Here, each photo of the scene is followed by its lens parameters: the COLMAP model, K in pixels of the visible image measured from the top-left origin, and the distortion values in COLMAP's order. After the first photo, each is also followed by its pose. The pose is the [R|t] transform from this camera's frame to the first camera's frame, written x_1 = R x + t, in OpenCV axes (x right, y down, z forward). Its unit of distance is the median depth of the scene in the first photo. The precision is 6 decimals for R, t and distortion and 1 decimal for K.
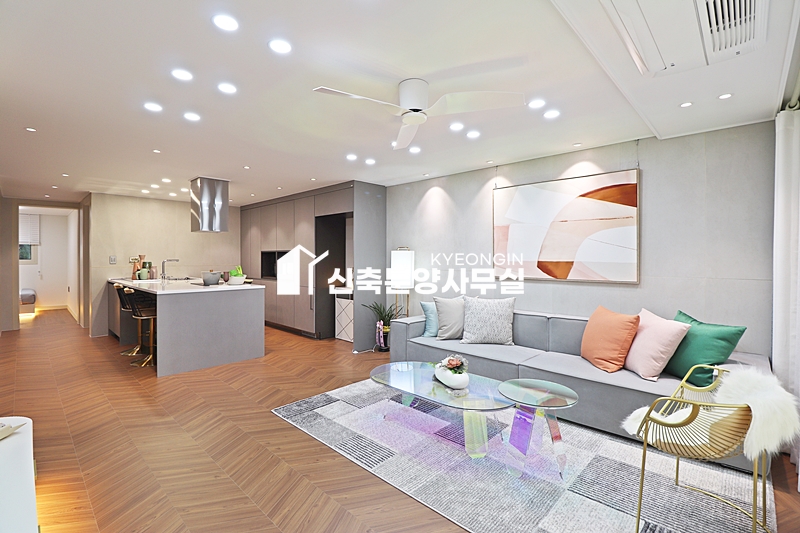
lens RADIAL K [[370.8, 0, 398.2], [0, 370.8, 262.7], [0, 0, 1]] dist [-0.000885, -0.000086]
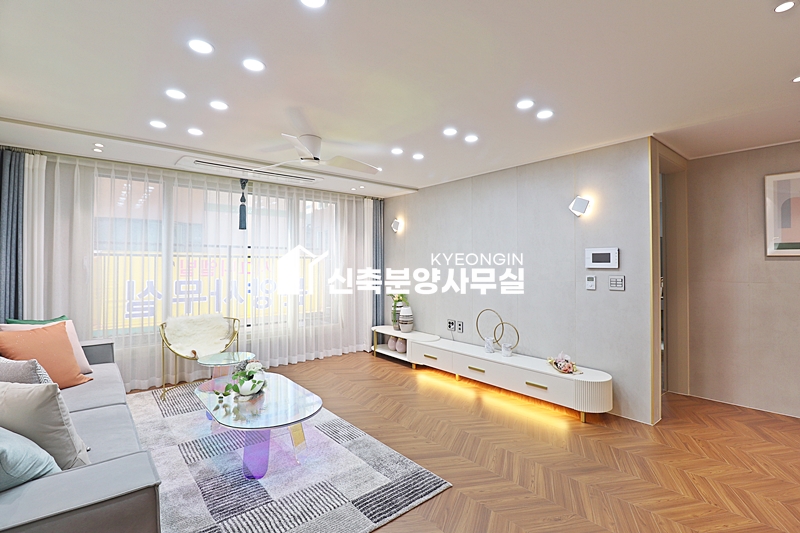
lens RADIAL K [[370.8, 0, 400.6], [0, 370.8, 263.5], [0, 0, 1]] dist [-0.000885, -0.000086]
pose [[-0.994358, -0.004685, 0.105975, -0.395792], [-0.004634, 0.999989, 0.000729, -0.017255], [-0.105978, 0.000234, -0.994368, 2.112566]]
